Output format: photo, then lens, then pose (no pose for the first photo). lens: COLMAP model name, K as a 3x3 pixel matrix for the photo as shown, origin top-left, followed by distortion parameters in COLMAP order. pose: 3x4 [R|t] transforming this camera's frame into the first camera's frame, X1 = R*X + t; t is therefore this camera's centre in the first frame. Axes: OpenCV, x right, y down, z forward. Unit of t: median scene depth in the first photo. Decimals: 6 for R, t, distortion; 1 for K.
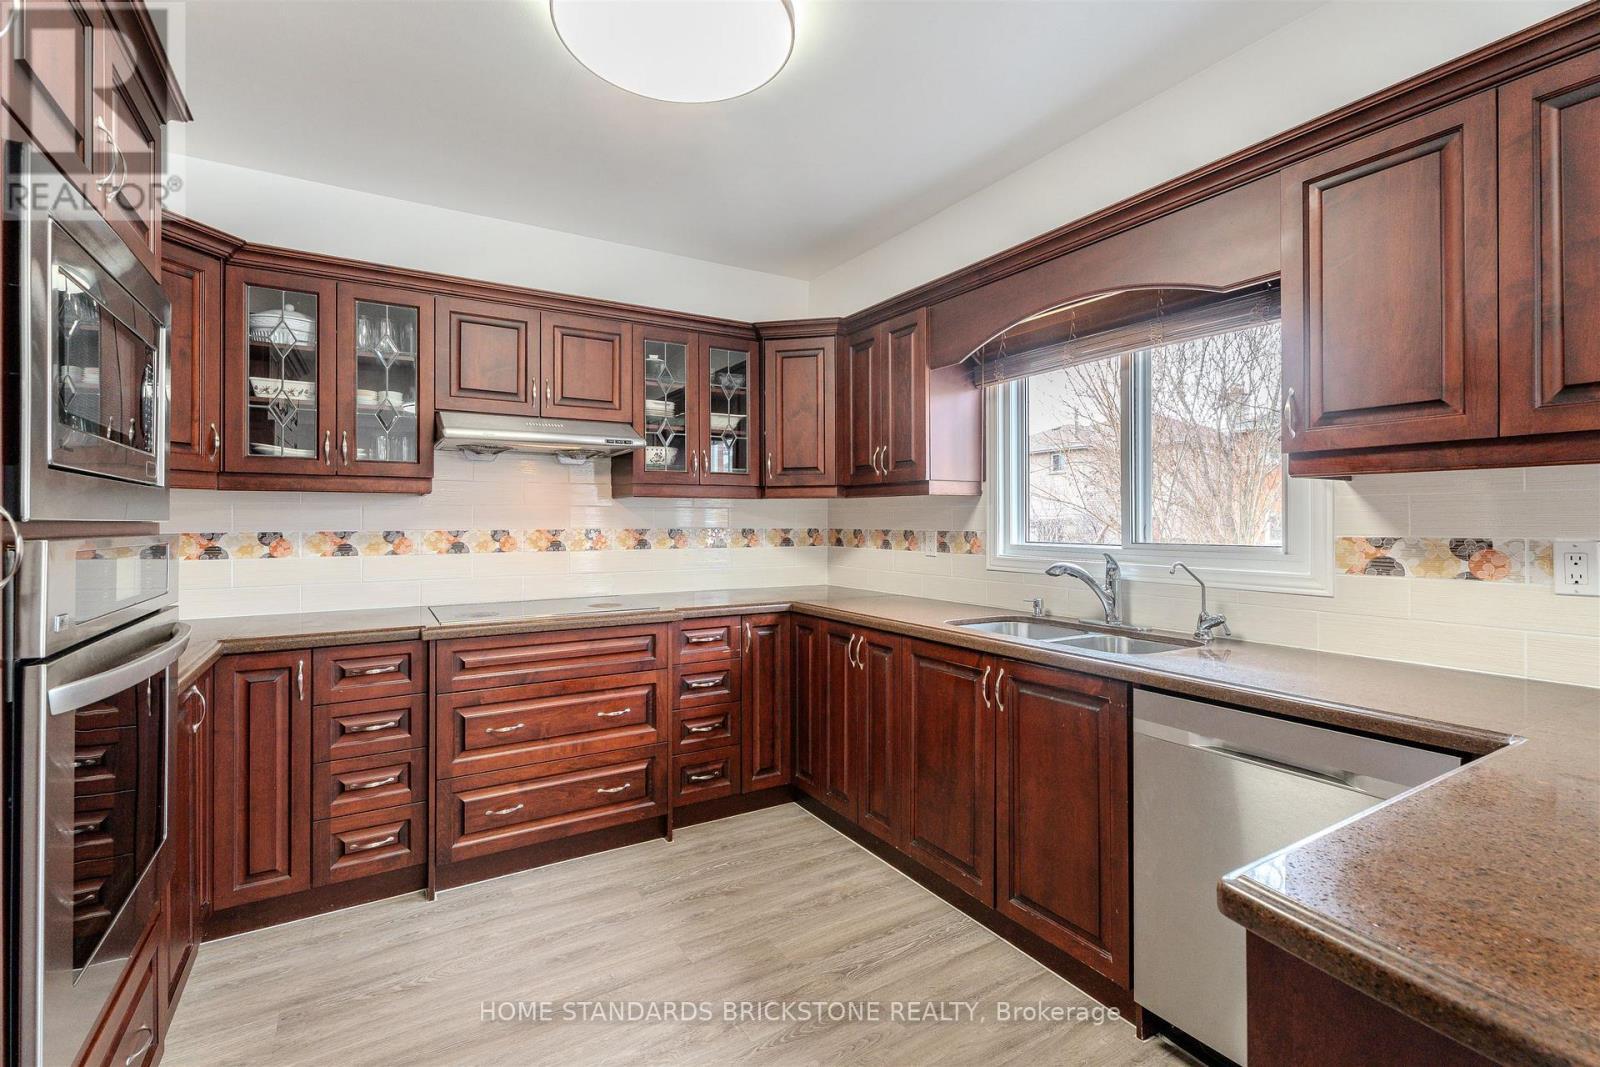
lens RADIAL K [[725.4, 0, 798.3], [0, 725.4, 518.2], [0, 0, 1]] dist [0.009070, 0.000104]
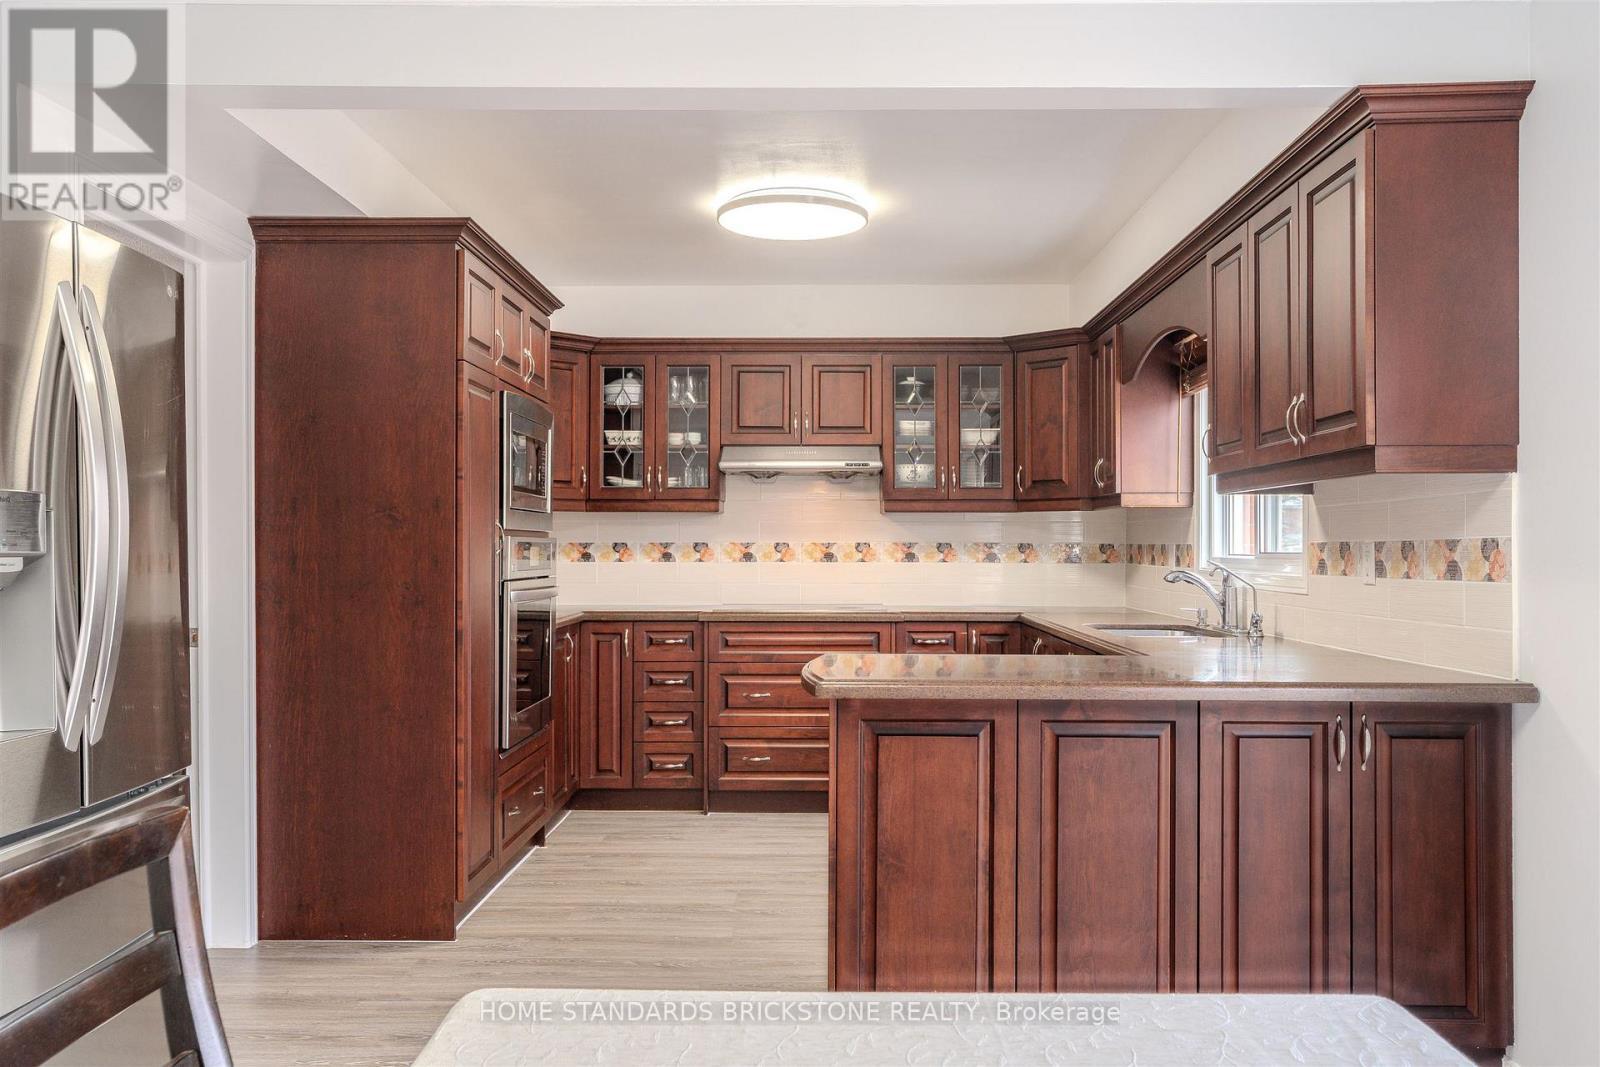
lens RADIAL K [[1302.1, 0, 800.0], [0, 1302.1, 533.5], [0, 0, 1]] dist [-0.002004, -0.000227]
pose [[0.846617, -0.002270, -0.532198, 0.876104], [-0.001090, 0.999981, -0.005999, 0.018073], [0.532202, 0.005659, 0.846598, -0.895248]]
